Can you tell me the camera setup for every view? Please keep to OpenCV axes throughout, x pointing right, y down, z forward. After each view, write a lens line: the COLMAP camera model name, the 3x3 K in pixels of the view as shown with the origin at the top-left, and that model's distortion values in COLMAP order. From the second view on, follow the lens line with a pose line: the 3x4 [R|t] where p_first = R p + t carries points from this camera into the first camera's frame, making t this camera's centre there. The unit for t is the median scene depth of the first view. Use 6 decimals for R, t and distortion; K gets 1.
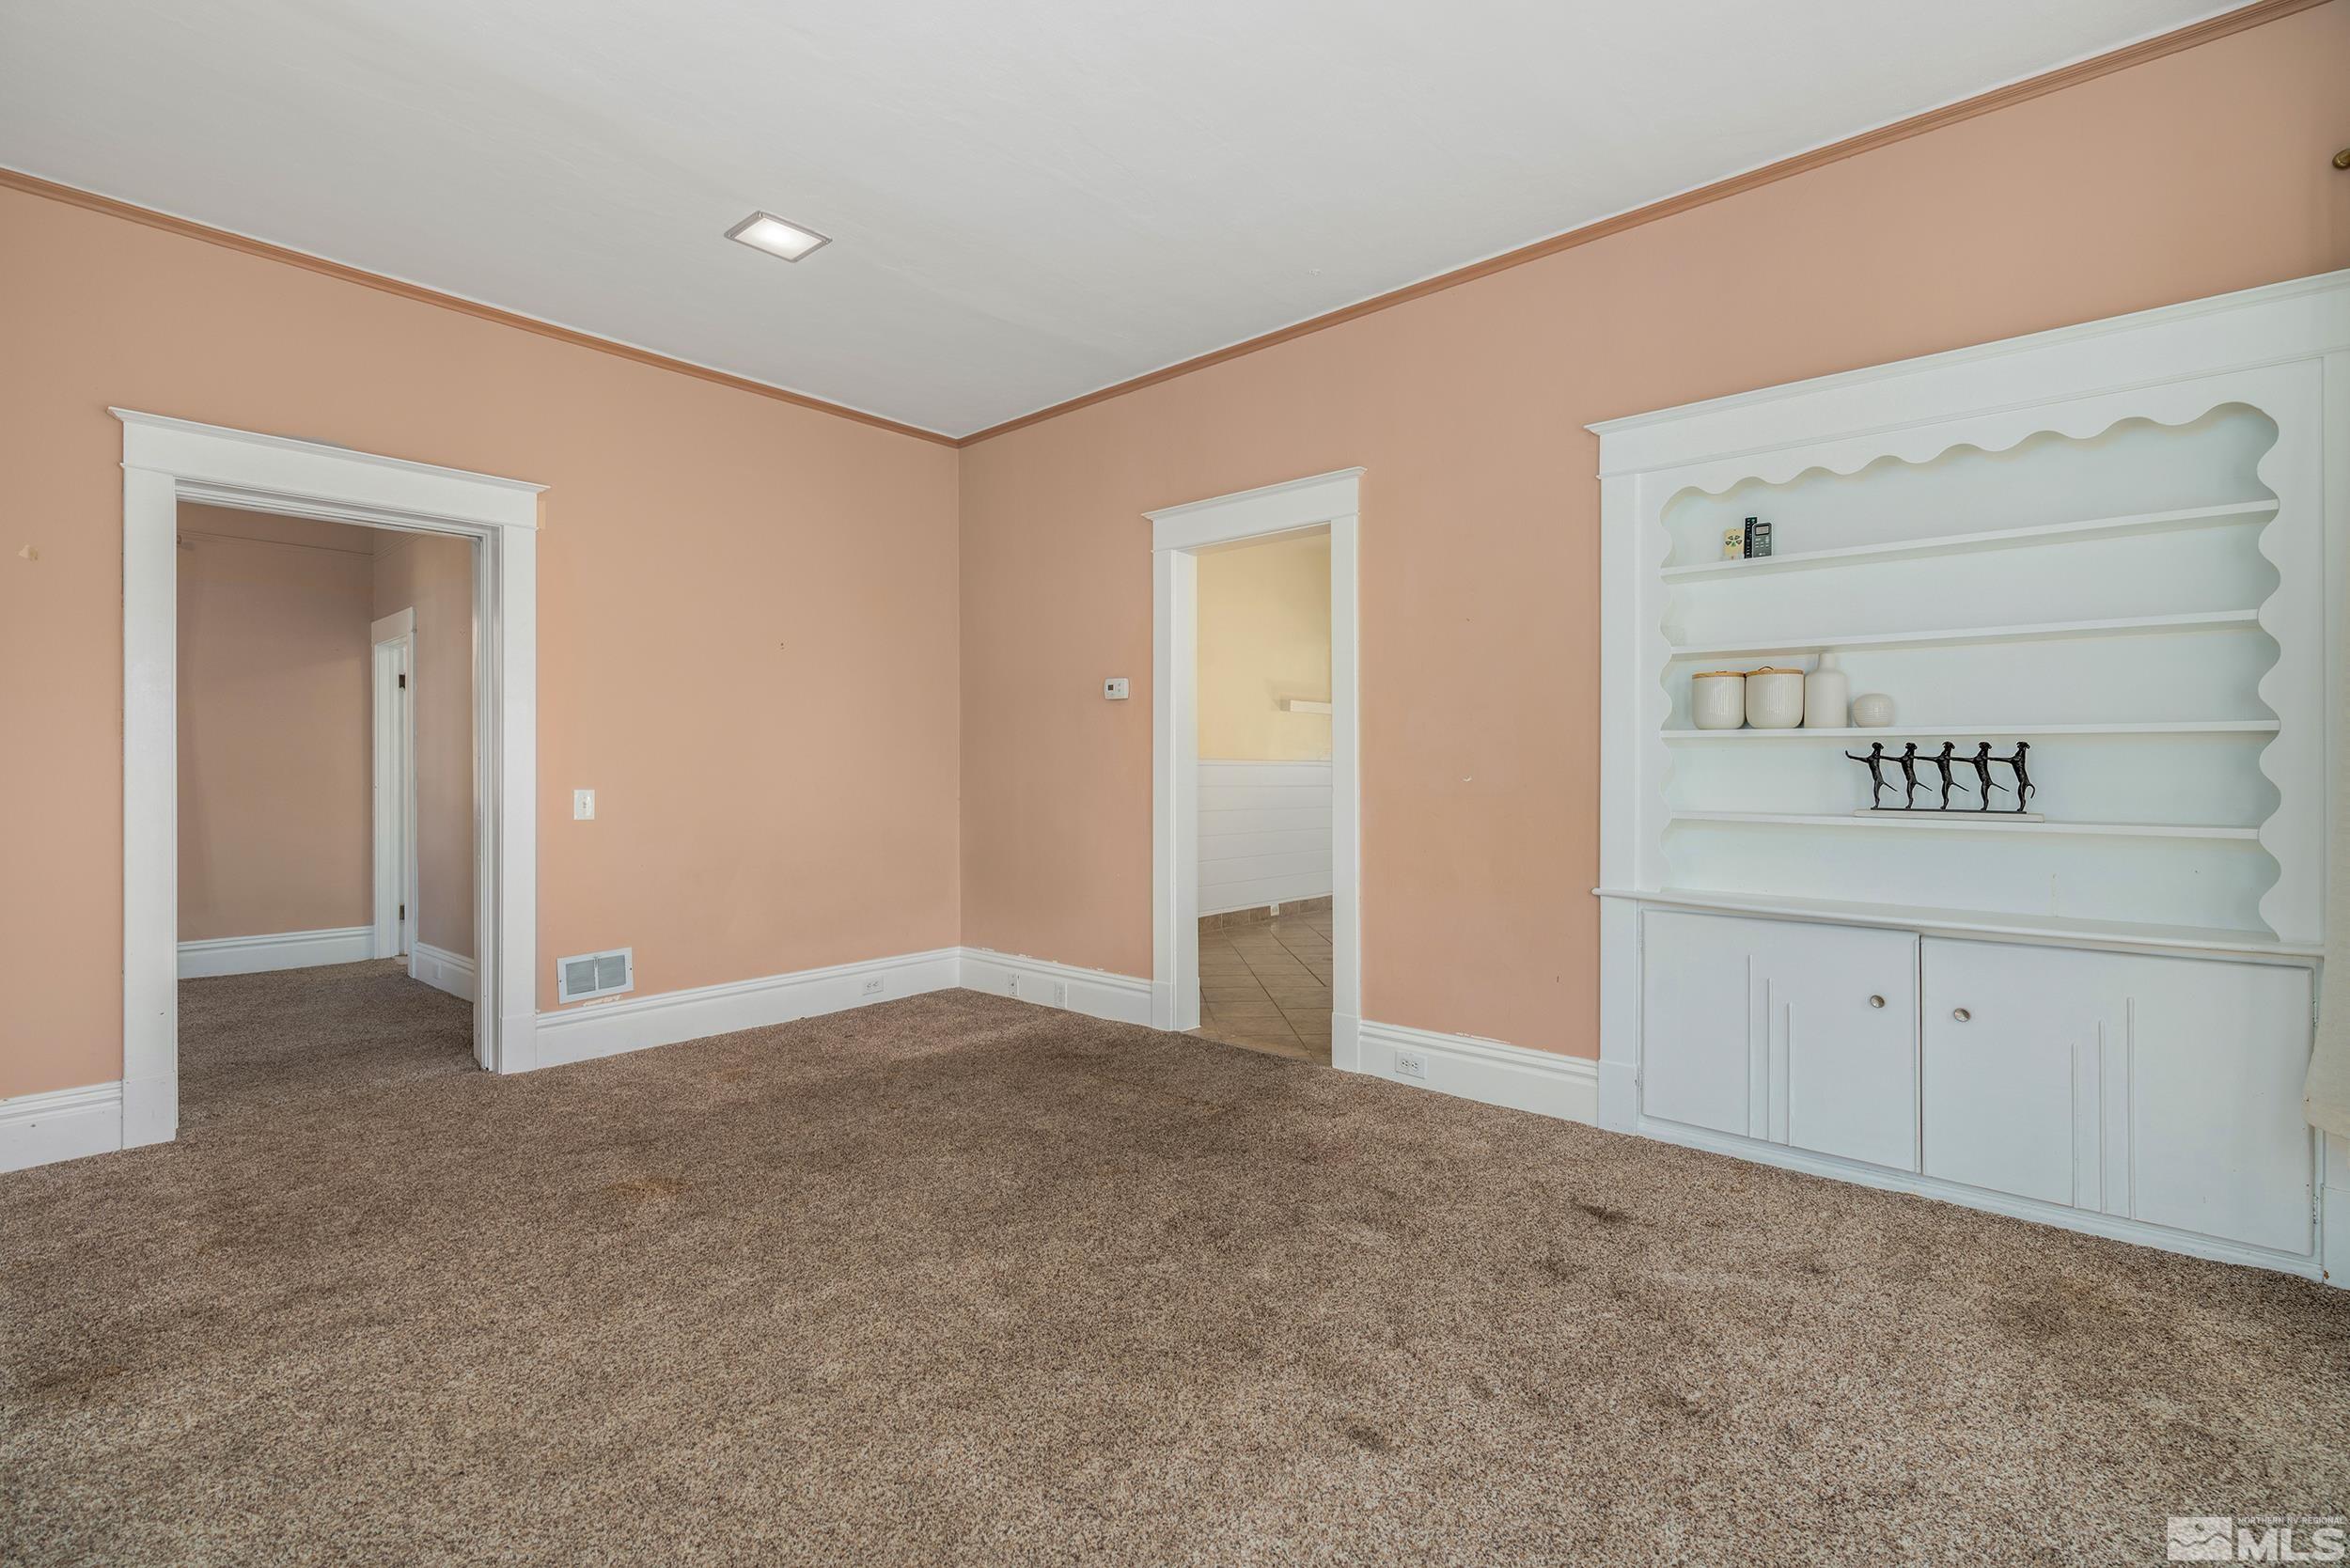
lens RADIAL K [[1058.4, 0, 1167.6], [0, 1058.4, 773.8], [0, 0, 1]] dist [-0.001364, 0.001052]
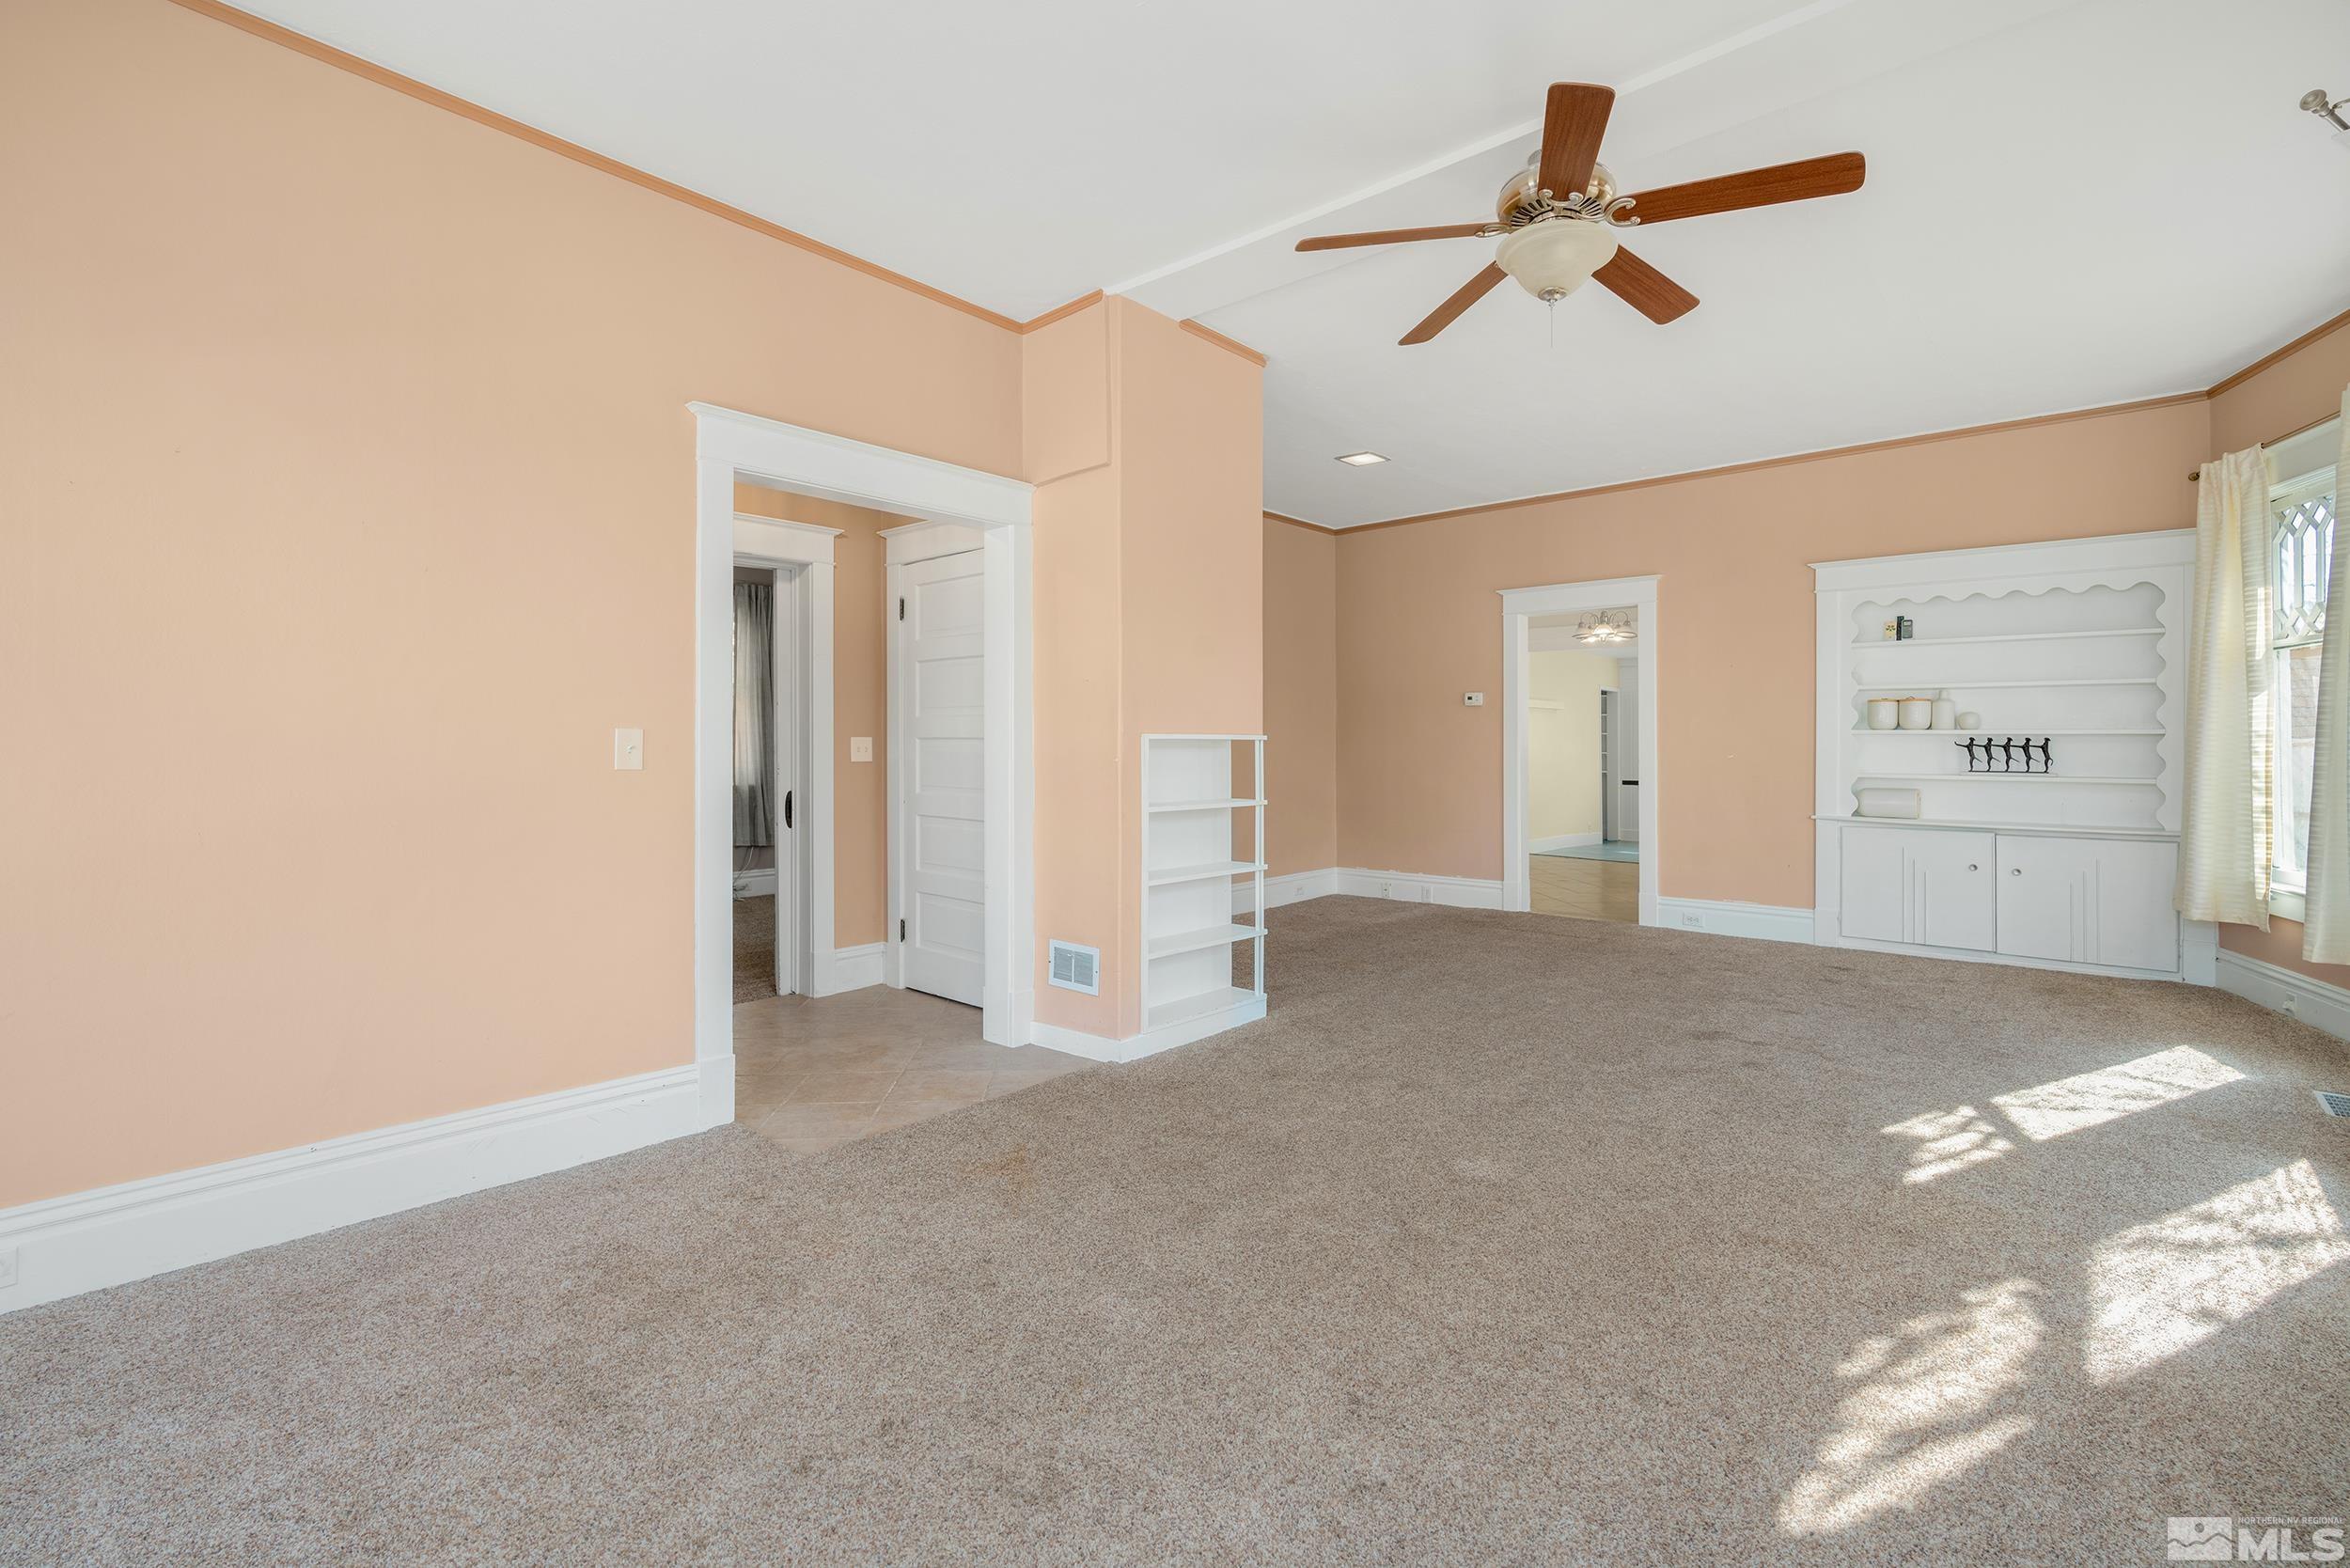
lens RADIAL K [[1058.4, 0, 1177.8], [0, 1058.4, 752.5], [0, 0, 1]] dist [-0.001364, 0.001052]
pose [[0.999999, 0.000256, 0.001350, -0.773123], [-0.000258, 0.999999, 0.001289, -0.003473], [-0.001349, -0.001290, 0.999998, -0.923195]]
